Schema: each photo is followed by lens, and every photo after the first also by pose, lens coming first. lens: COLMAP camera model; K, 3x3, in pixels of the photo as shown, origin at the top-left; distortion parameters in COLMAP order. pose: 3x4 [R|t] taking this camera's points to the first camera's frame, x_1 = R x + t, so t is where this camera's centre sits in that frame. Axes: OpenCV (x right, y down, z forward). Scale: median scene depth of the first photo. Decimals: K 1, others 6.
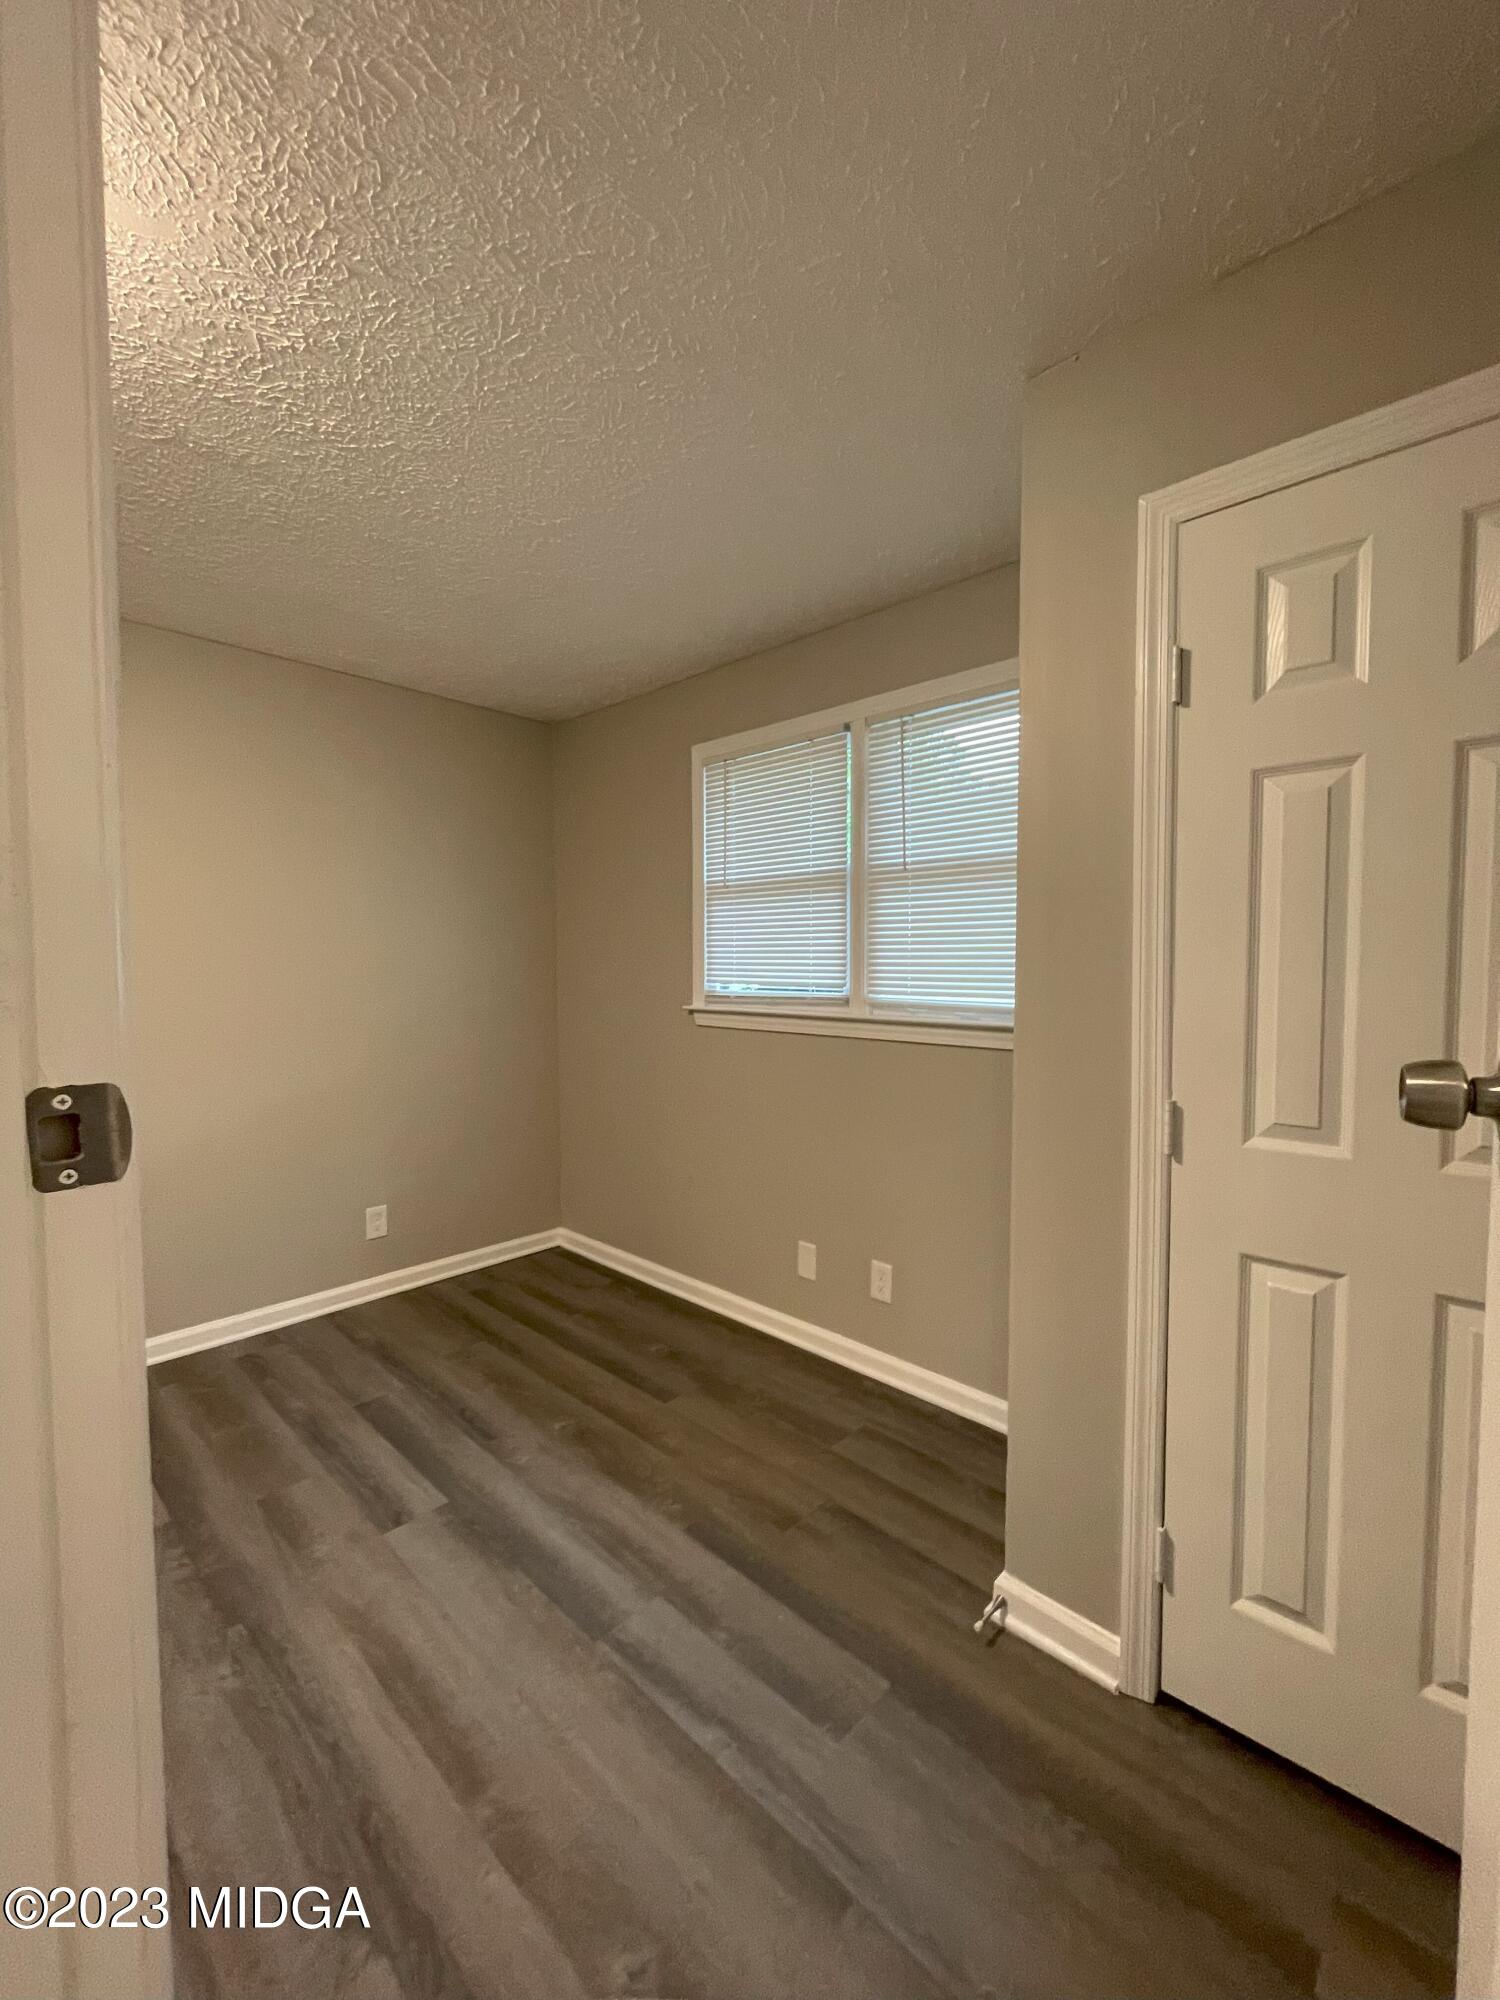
lens RADIAL K [[810.4, 0, 754.4], [0, 810.4, 1002.8], [0, 0, 1]] dist [-0.003736, -0.000328]
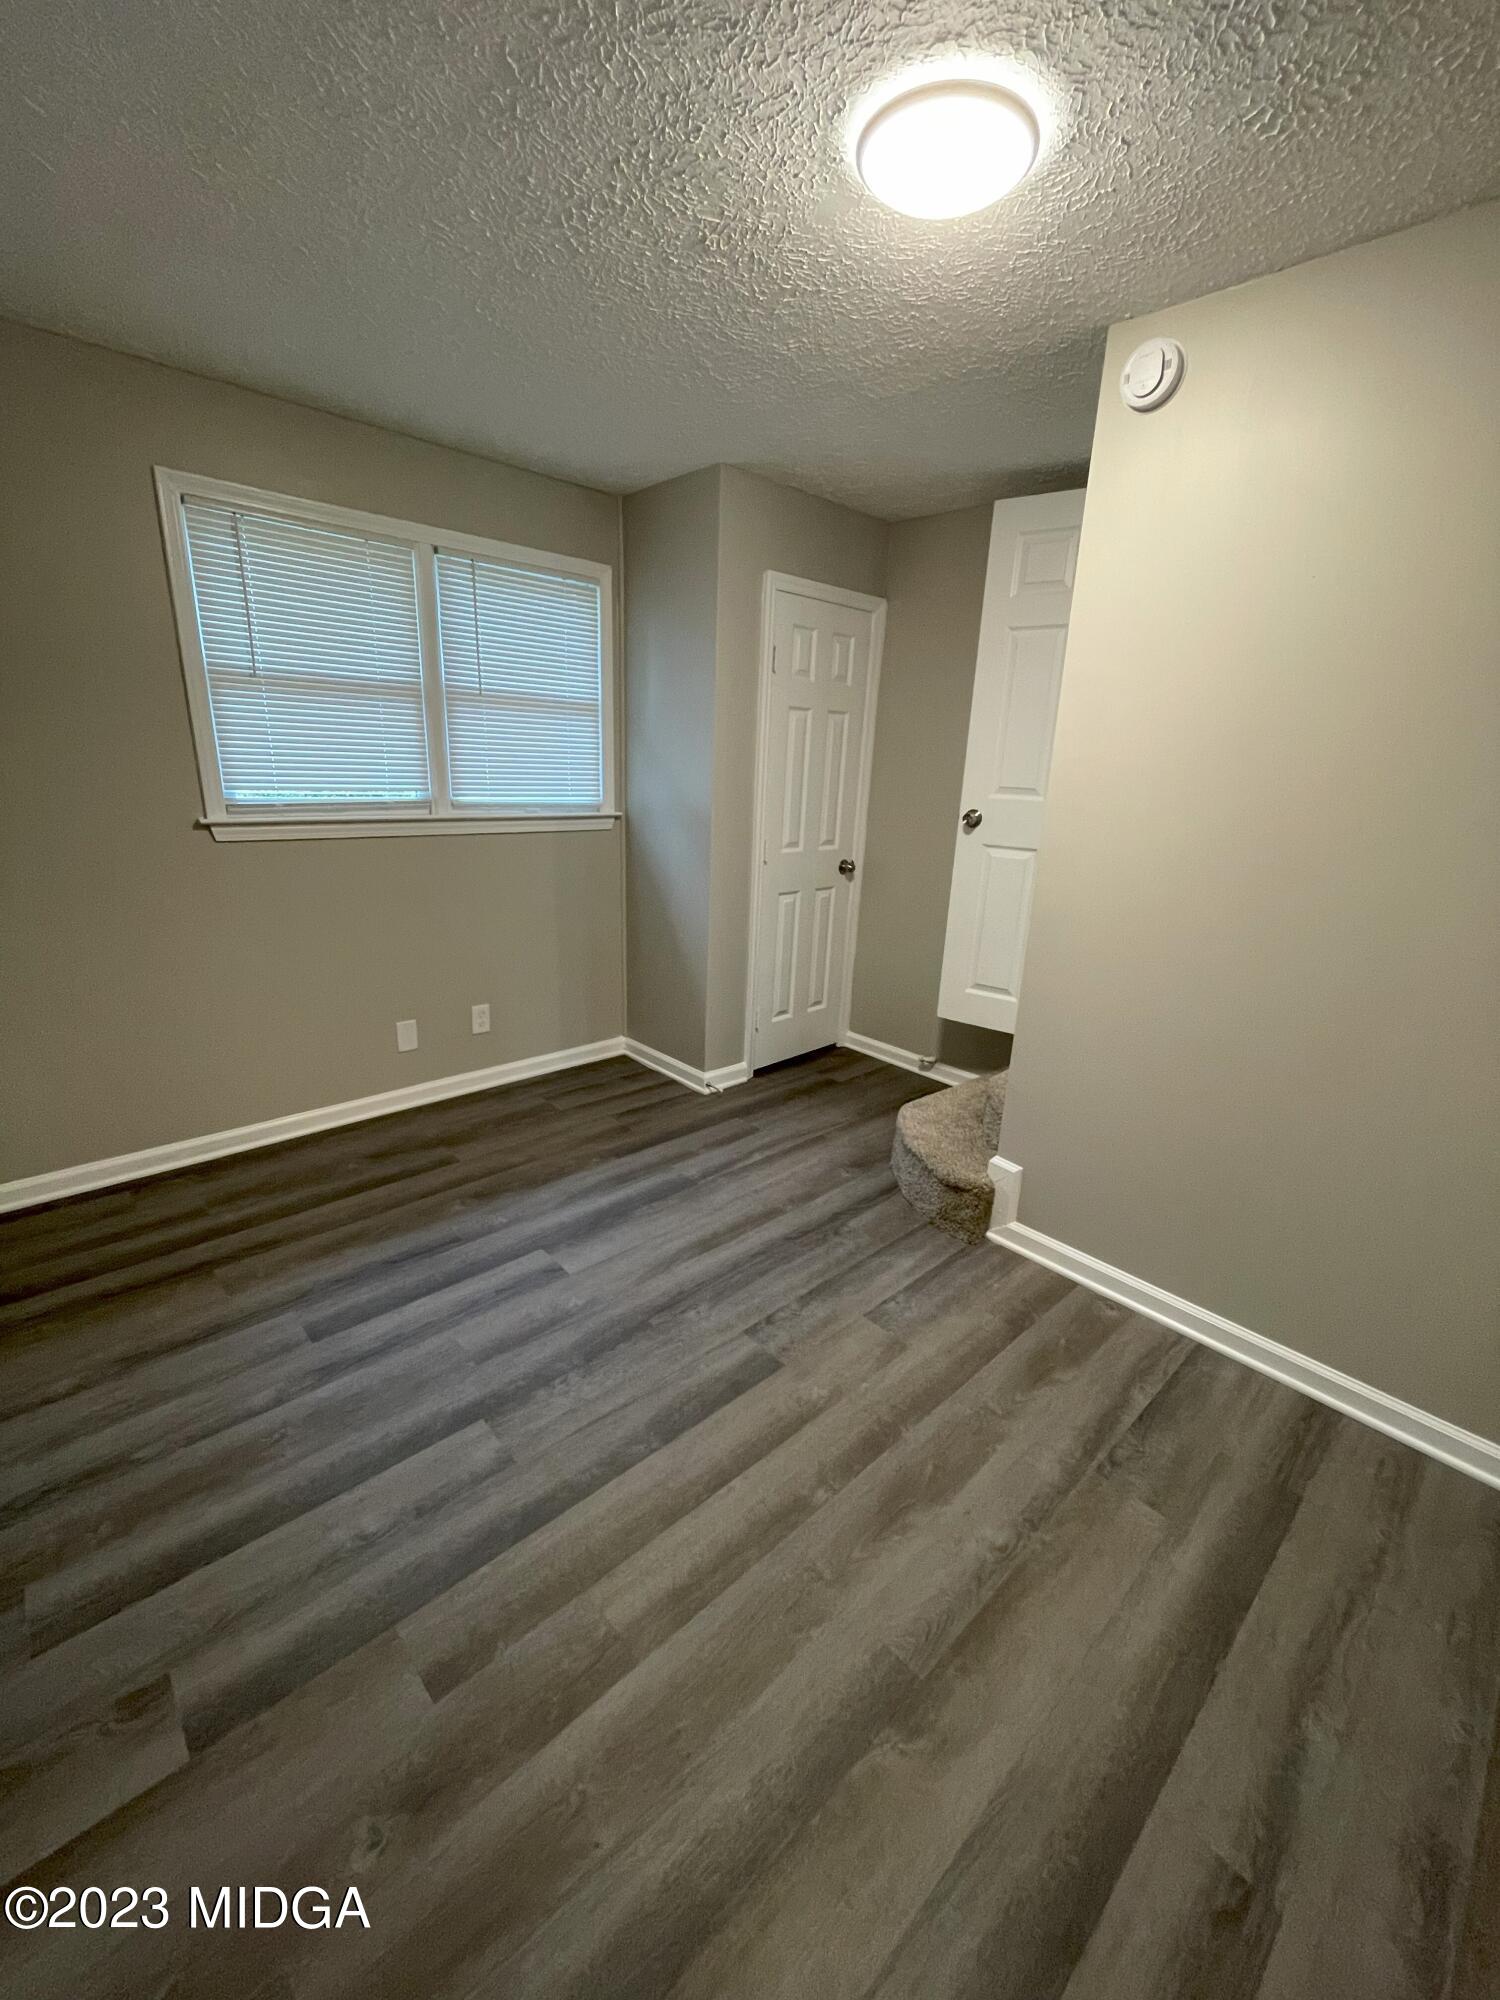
lens RADIAL K [[810.4, 0, 754.4], [0, 810.4, 1002.8], [0, 0, 1]] dist [-0.003736, -0.000328]
pose [[0.058700, -0.290208, 0.955162, -1.115002], [0.003057, 0.956859, 0.290536, -0.069013], [-0.998271, -0.014135, 0.057055, 0.488573]]
